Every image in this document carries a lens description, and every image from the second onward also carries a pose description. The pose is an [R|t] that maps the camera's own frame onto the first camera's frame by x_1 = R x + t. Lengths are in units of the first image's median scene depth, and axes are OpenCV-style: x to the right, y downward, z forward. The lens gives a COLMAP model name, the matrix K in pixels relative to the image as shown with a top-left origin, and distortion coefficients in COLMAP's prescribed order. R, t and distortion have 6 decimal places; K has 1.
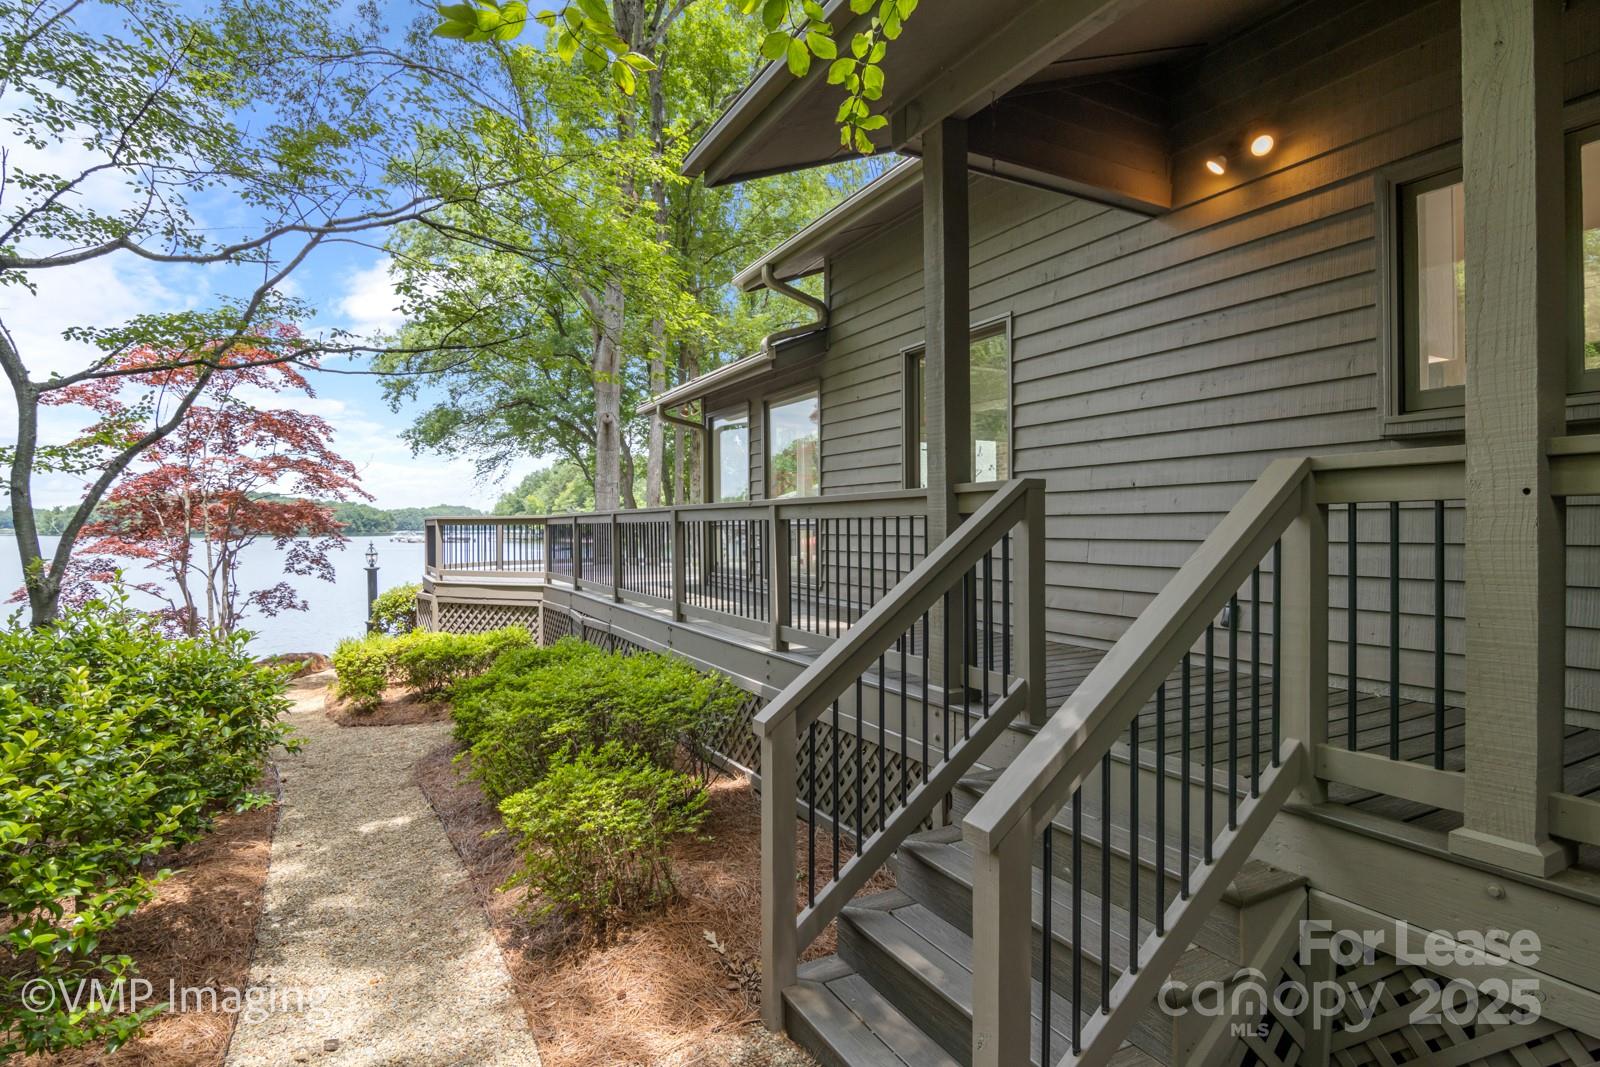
lens RADIAL K [[816.2, 0, 790.3], [0, 816.2, 530.0], [0, 0, 1]] dist [0.025241, -0.048643]
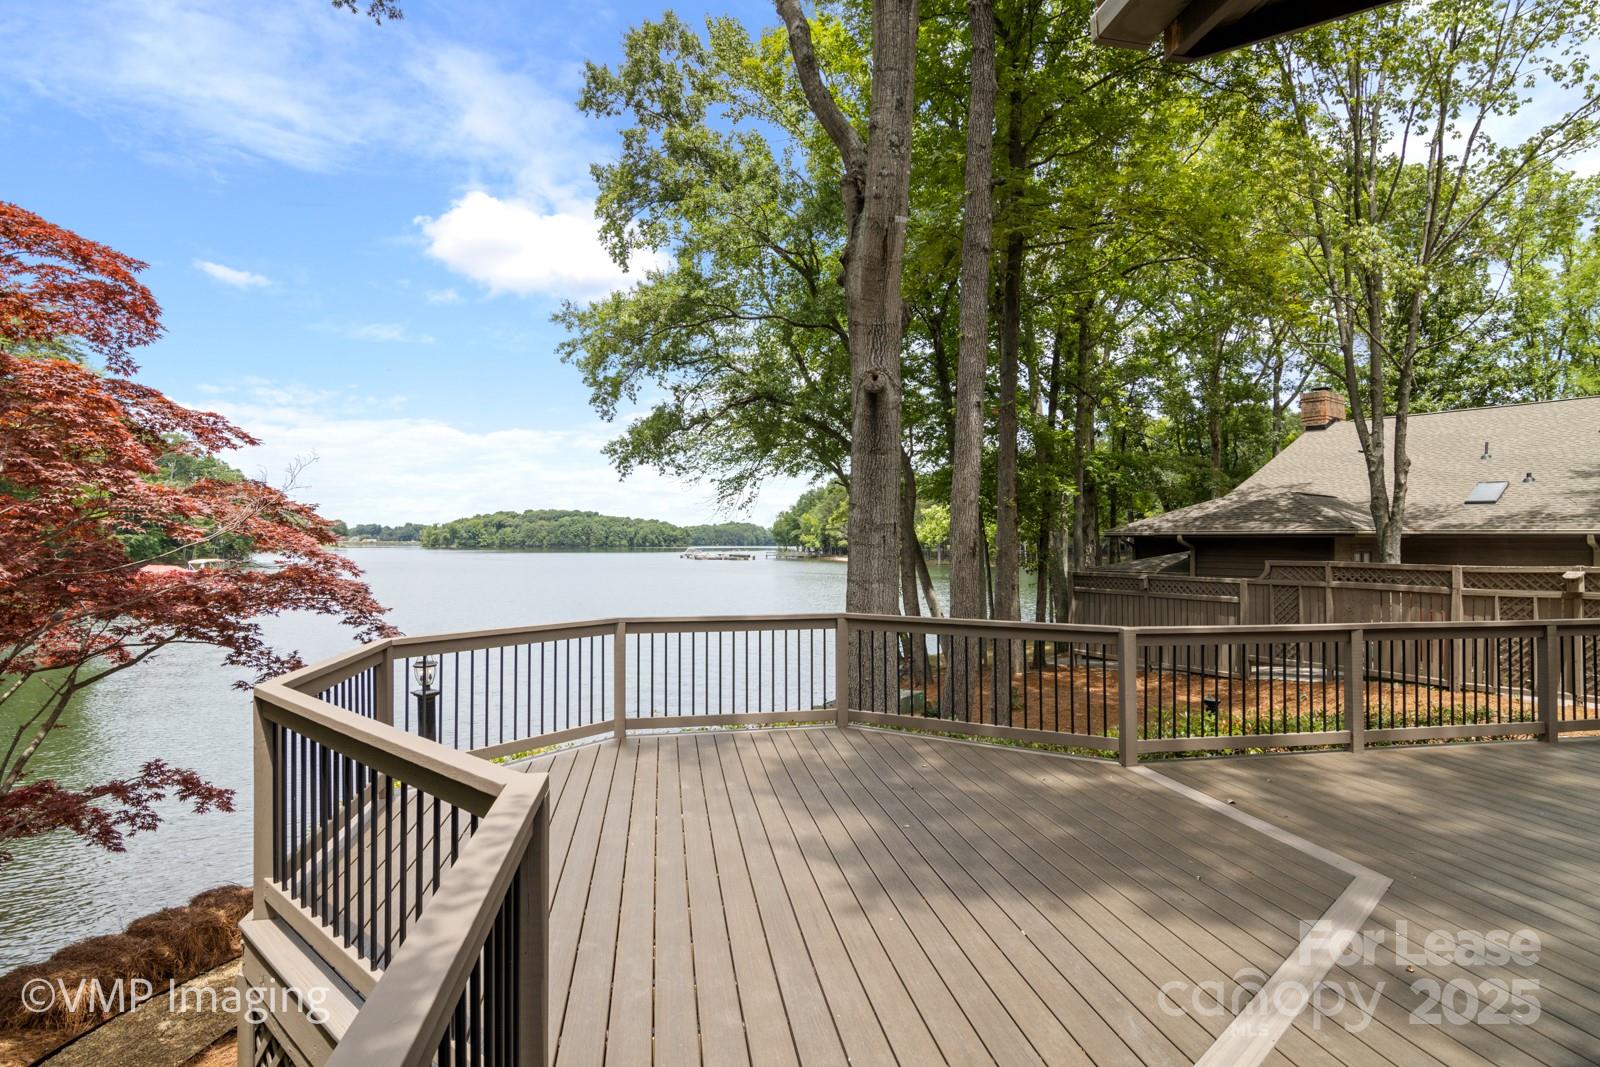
lens RADIAL K [[816.2, 0, 790.3], [0, 816.2, 530.0], [0, 0, 1]] dist [0.025241, -0.048643]
pose [[0.946047, 0.002946, -0.324015, -0.061675], [-0.009561, 0.999777, -0.018824, -0.024112], [0.323887, 0.020906, 0.945865, 0.284510]]
